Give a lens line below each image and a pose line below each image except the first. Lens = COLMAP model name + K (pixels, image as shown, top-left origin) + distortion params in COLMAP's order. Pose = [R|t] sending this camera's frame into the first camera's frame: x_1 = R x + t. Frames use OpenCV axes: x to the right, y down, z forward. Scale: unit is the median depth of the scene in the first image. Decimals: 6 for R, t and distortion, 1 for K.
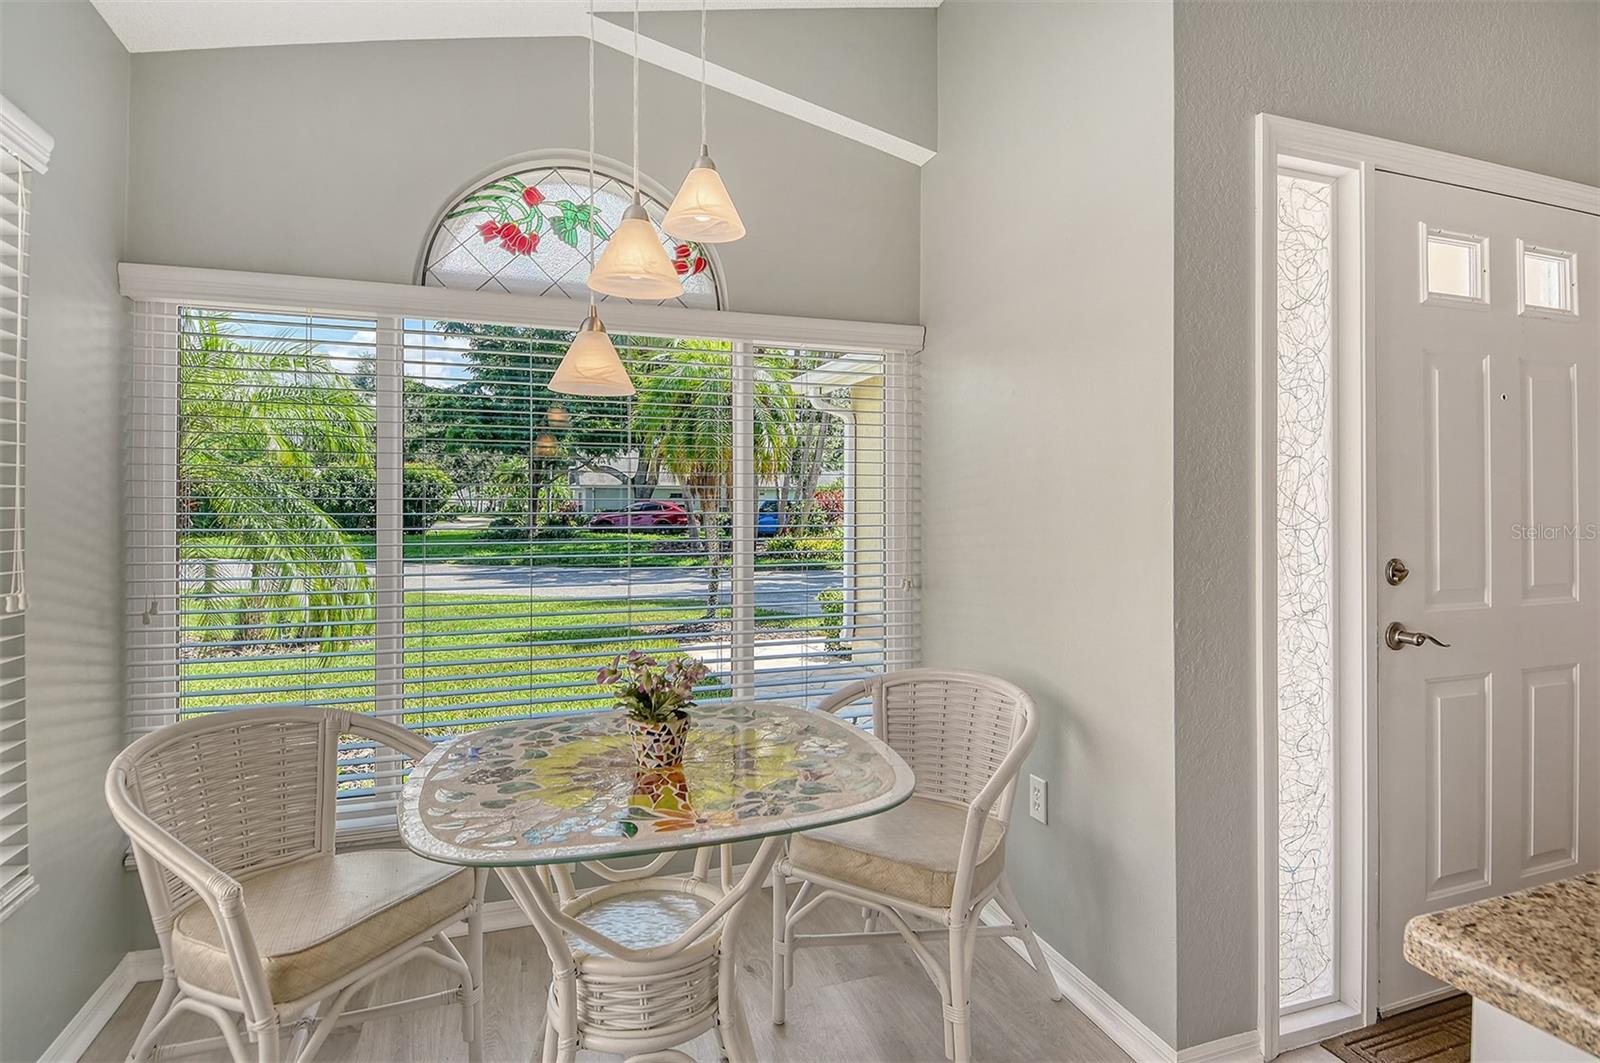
lens RADIAL K [[847.1, 0, 811.7], [0, 847.1, 524.8], [0, 0, 1]] dist [0.036880, -0.031034]
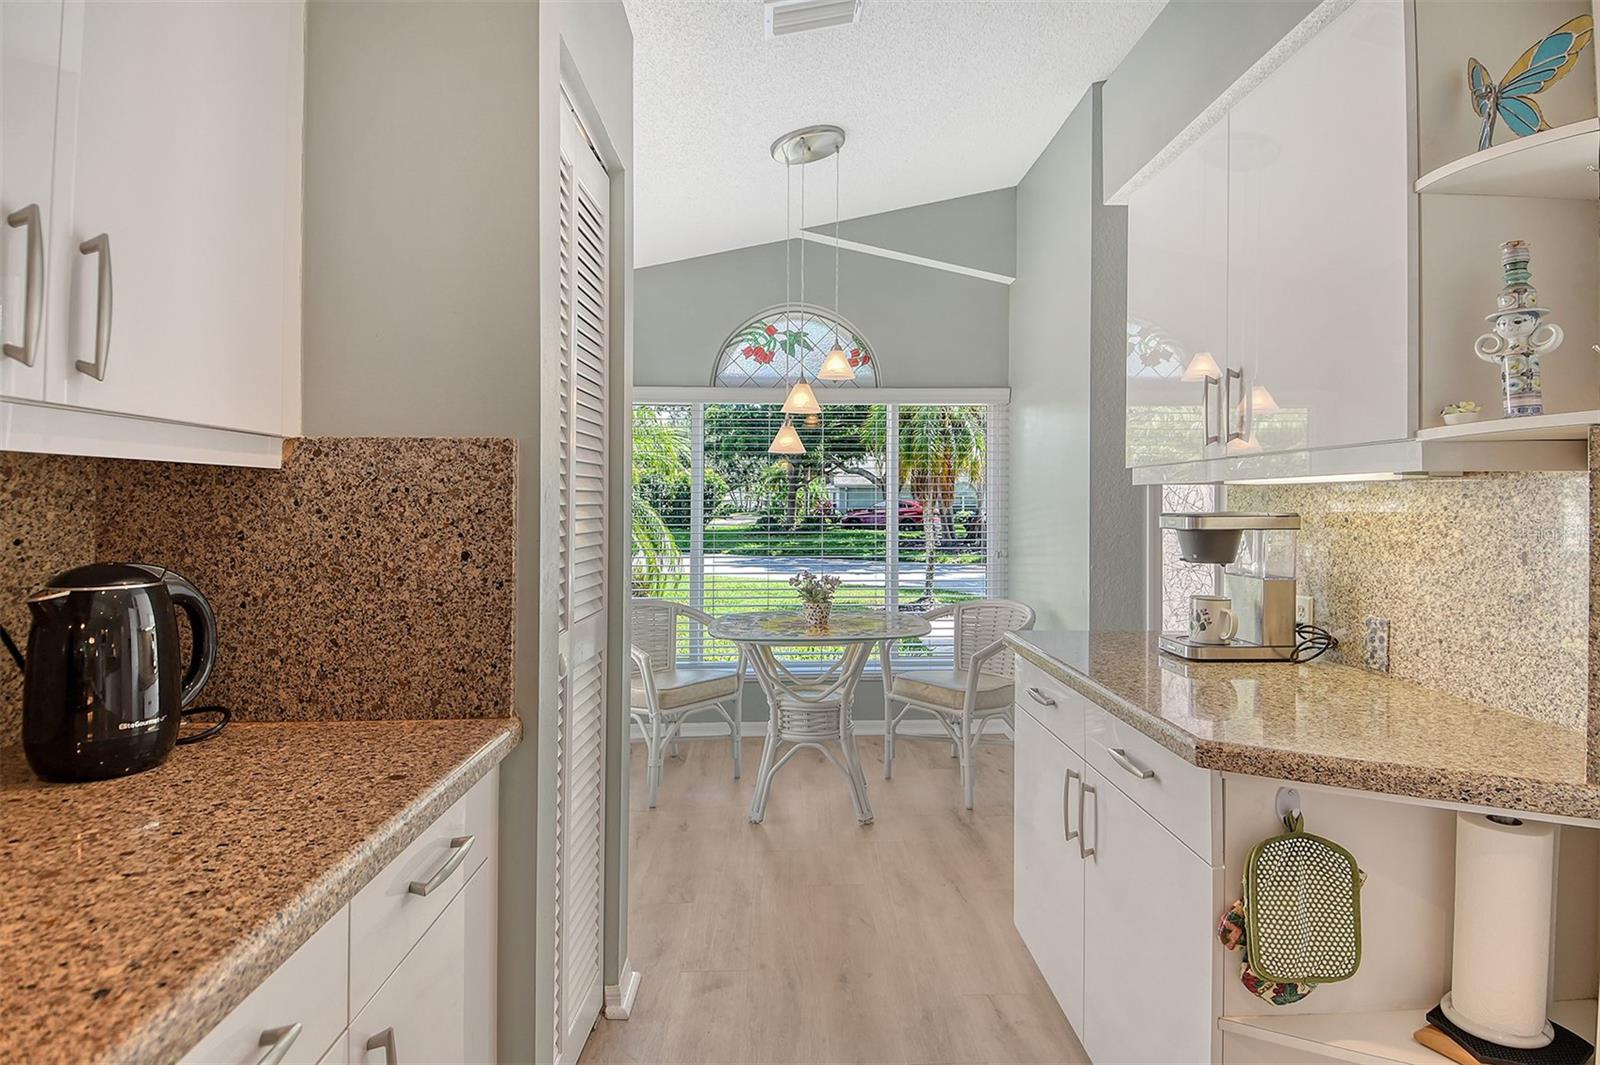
lens RADIAL K [[847.1, 0, 800.4], [0, 847.1, 516.0], [0, 0, 1]] dist [0.036880, -0.031034]
pose [[0.951943, 0.002773, -0.306261, 0.046910], [-0.005468, 0.999954, -0.007940, 0.002851], [0.306225, 0.009233, 0.951914, -0.113288]]
